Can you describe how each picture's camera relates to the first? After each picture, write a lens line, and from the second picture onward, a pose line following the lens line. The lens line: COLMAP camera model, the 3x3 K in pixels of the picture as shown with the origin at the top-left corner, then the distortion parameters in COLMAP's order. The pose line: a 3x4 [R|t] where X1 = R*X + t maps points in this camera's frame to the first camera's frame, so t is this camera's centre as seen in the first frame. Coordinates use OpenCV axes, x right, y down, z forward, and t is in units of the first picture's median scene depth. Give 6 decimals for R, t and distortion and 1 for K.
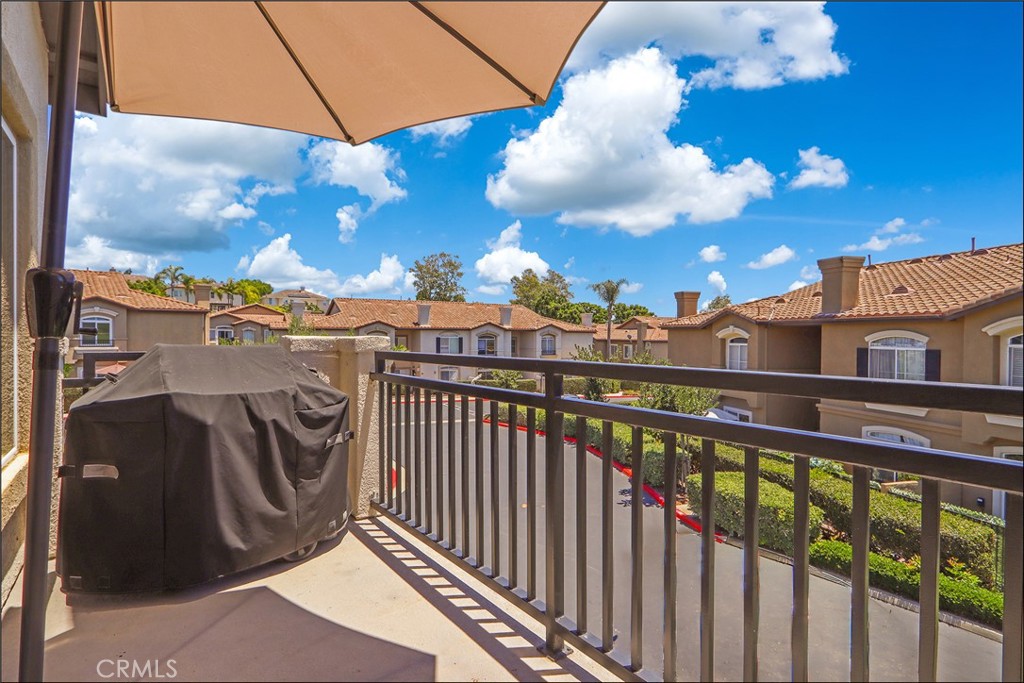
lens RADIAL K [[475.2, 0, 518.7], [0, 475.2, 340.3], [0, 0, 1]] dist [-0.037245, -0.000219]
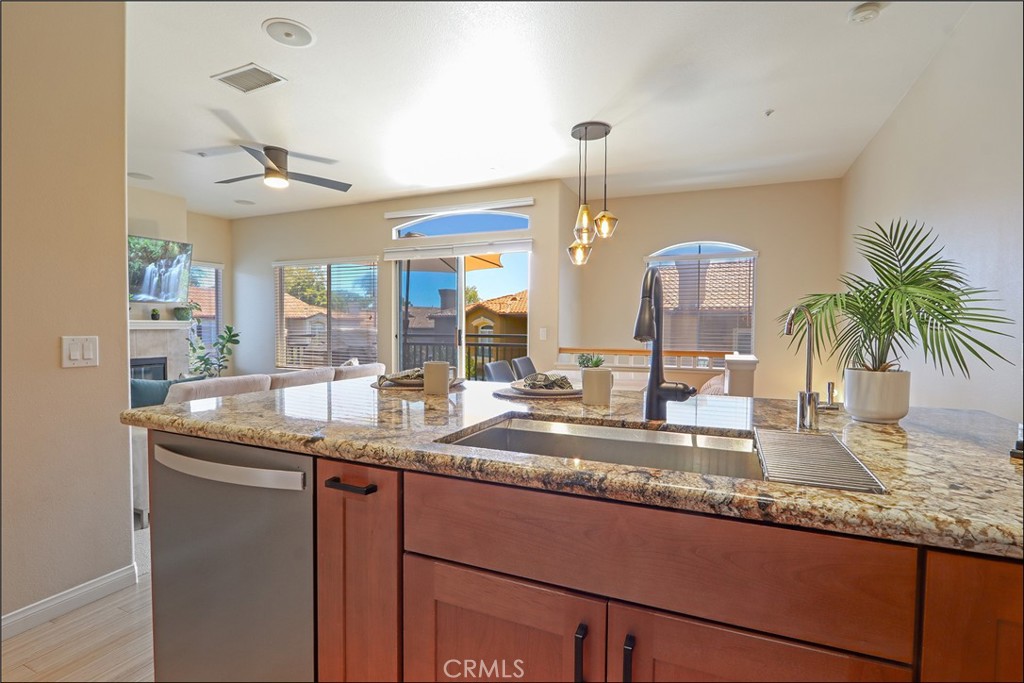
lens RADIAL K [[496.6, 0, 512.0], [0, 496.6, 341.5], [0, 0, 1]] dist [-0.033503, 0.016766]
pose [[0.878130, -0.017183, 0.478113, -0.164127], [0.003165, 0.999542, 0.030110, -0.002485], [-0.478411, -0.024927, 0.877782, -0.309926]]
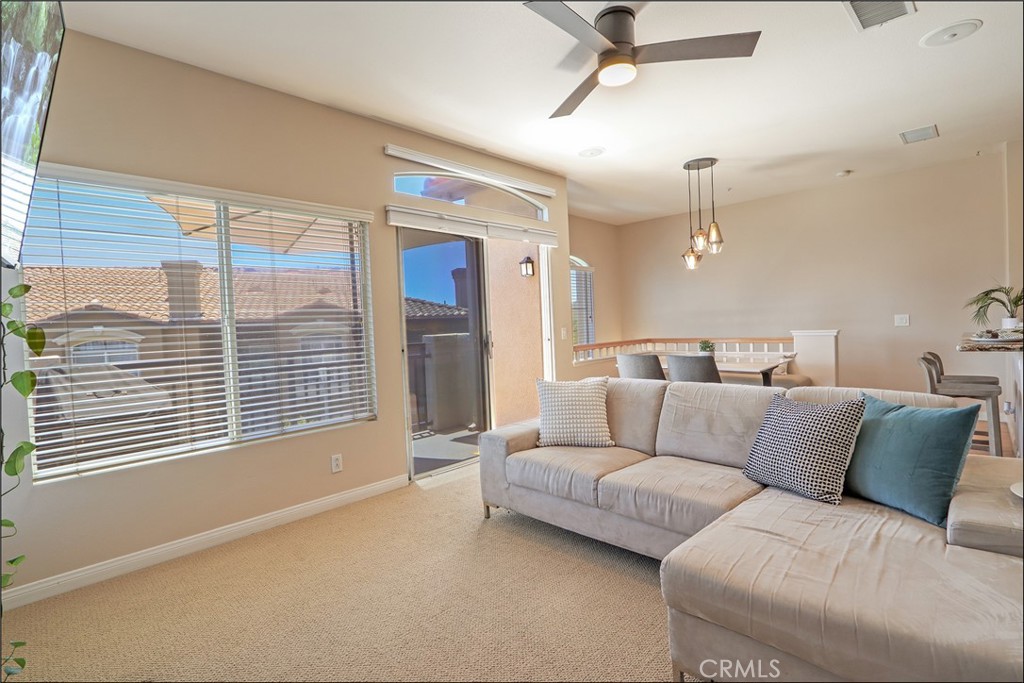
lens RADIAL K [[496.6, 0, 512.0], [0, 496.6, 341.5], [0, 0, 1]] dist [-0.033503, 0.016766]
pose [[-0.147698, -0.028719, 0.988615, -0.288094], [0.046678, 0.998262, 0.035973, -0.005426], [-0.987930, 0.051460, -0.146101, 0.023803]]
